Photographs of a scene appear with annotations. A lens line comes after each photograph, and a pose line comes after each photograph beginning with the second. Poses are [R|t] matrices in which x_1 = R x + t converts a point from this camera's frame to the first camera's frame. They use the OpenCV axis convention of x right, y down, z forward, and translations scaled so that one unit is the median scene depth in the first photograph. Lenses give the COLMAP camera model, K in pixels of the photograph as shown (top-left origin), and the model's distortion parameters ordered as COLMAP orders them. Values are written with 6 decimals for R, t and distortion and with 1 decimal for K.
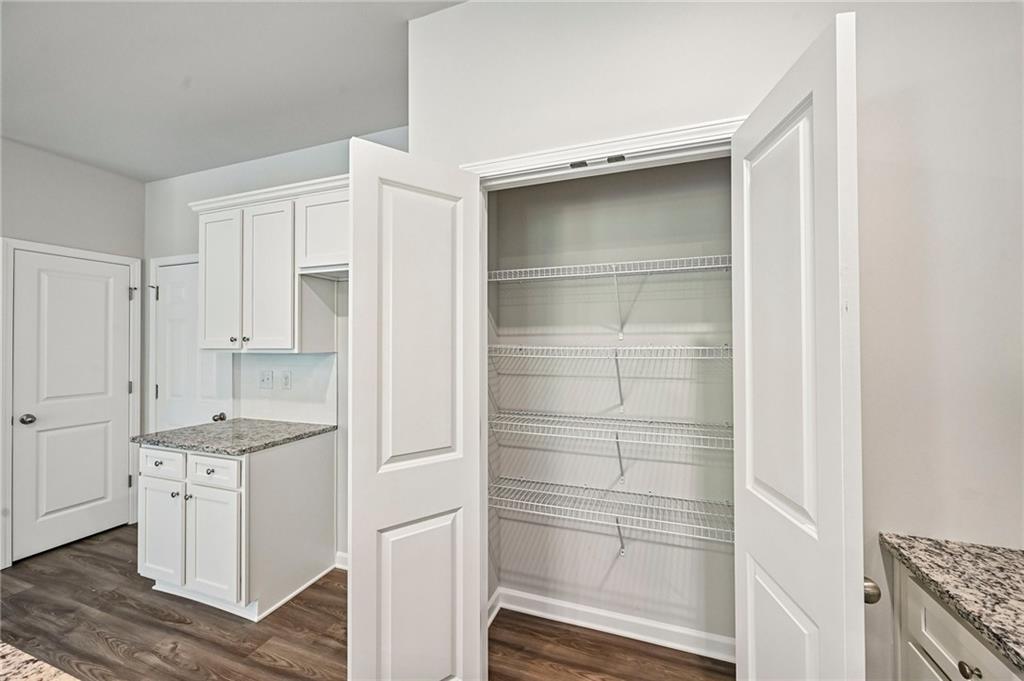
lens RADIAL K [[398.7, 0, 510.4], [0, 398.7, 343.3], [0, 0, 1]] dist [0.000621, 0.000645]
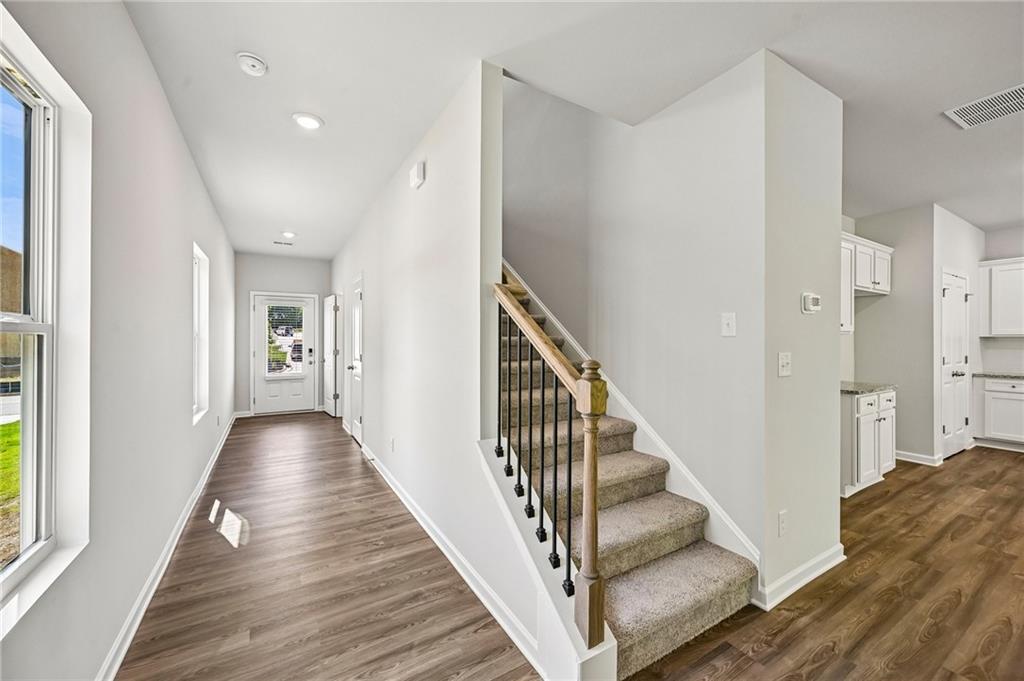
lens RADIAL K [[398.7, 0, 511.3], [0, 398.7, 336.2], [0, 0, 1]] dist [0.000621, 0.000645]
pose [[0.624808, 0.000606, 0.780778, -3.128479], [-0.010463, 0.999916, 0.007597, 0.003856], [-0.780708, -0.012916, 0.624762, 1.155161]]
